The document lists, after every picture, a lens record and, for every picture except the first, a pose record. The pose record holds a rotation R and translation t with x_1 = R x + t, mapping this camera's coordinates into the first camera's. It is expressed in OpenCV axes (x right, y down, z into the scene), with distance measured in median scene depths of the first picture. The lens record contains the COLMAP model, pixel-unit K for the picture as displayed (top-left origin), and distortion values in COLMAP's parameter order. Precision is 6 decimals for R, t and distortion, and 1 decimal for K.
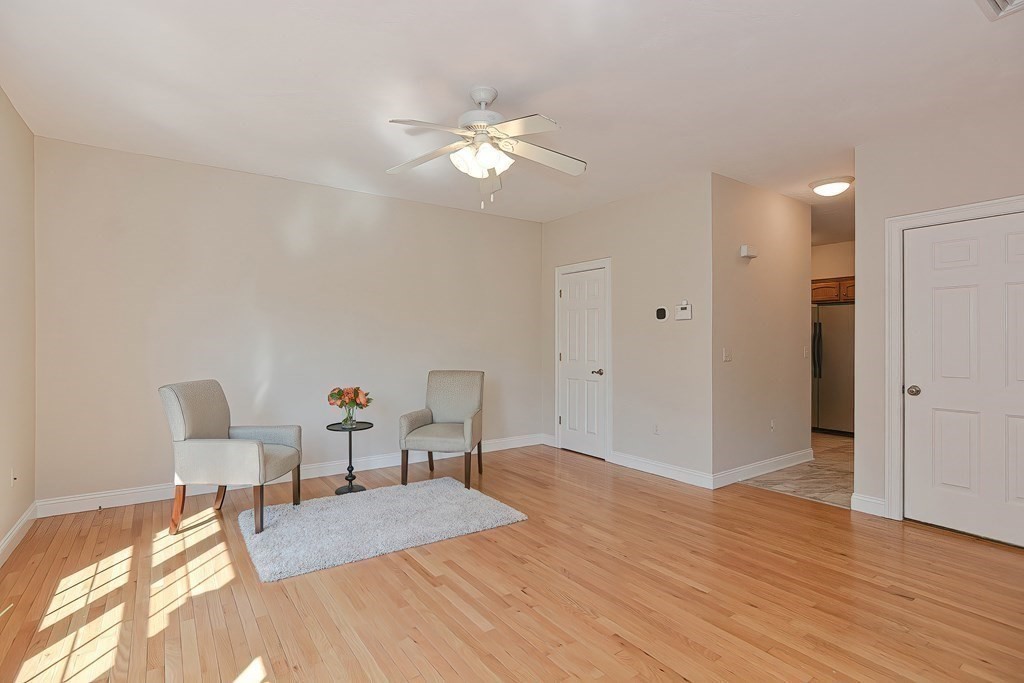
lens RADIAL K [[468.4, 0, 512.0], [0, 468.4, 341.5], [0, 0, 1]] dist [-0.003393, 0.007242]
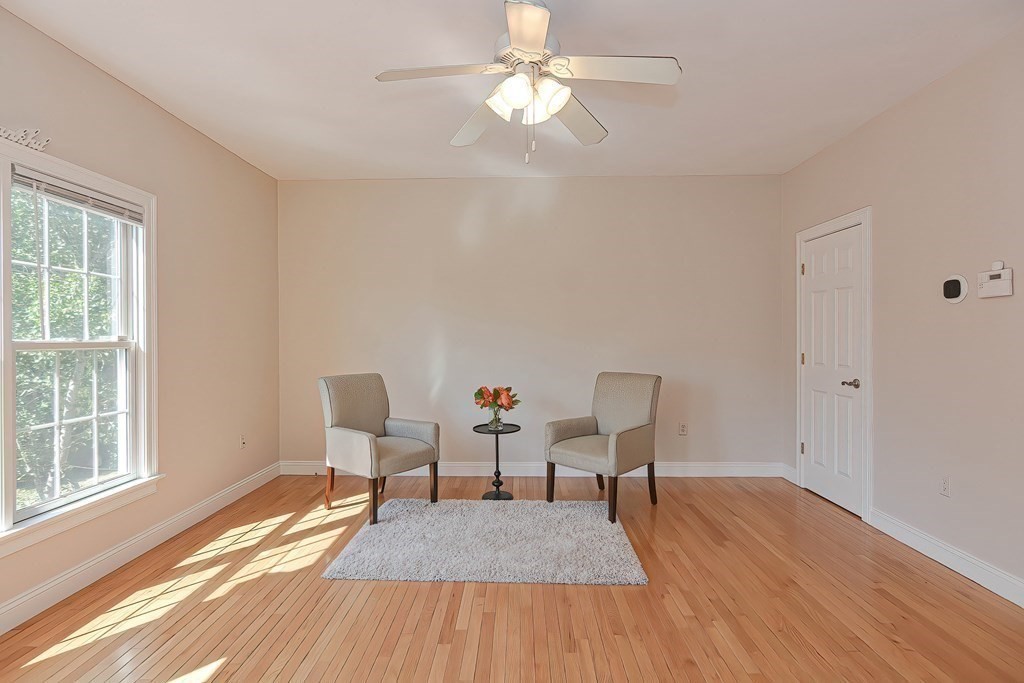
lens RADIAL K [[485.2, 0, 512.0], [0, 485.2, 341.5], [0, 0, 1]] dist [-0.000939, 0.000231]
pose [[0.820717, 0.001714, -0.571333, 0.243209], [0.004189, 0.999951, 0.009017, -0.002339], [0.571320, -0.009794, 0.820669, 0.227983]]
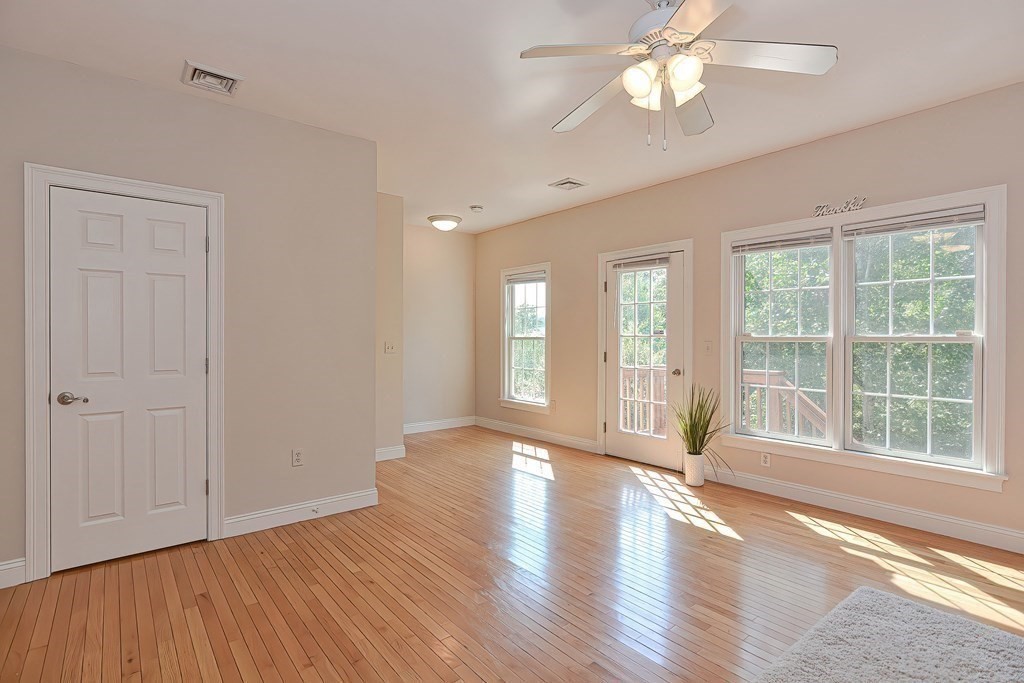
lens RADIAL K [[573.5, 0, 530.4], [0, 573.5, 340.6], [0, 0, 1]] dist [-0.003848, 0.000400]
pose [[-0.992364, 0.000976, -0.123340, 0.170475], [0.000113, 0.999975, 0.007001, 0.001770], [0.123344, 0.006933, -0.992340, 1.239766]]
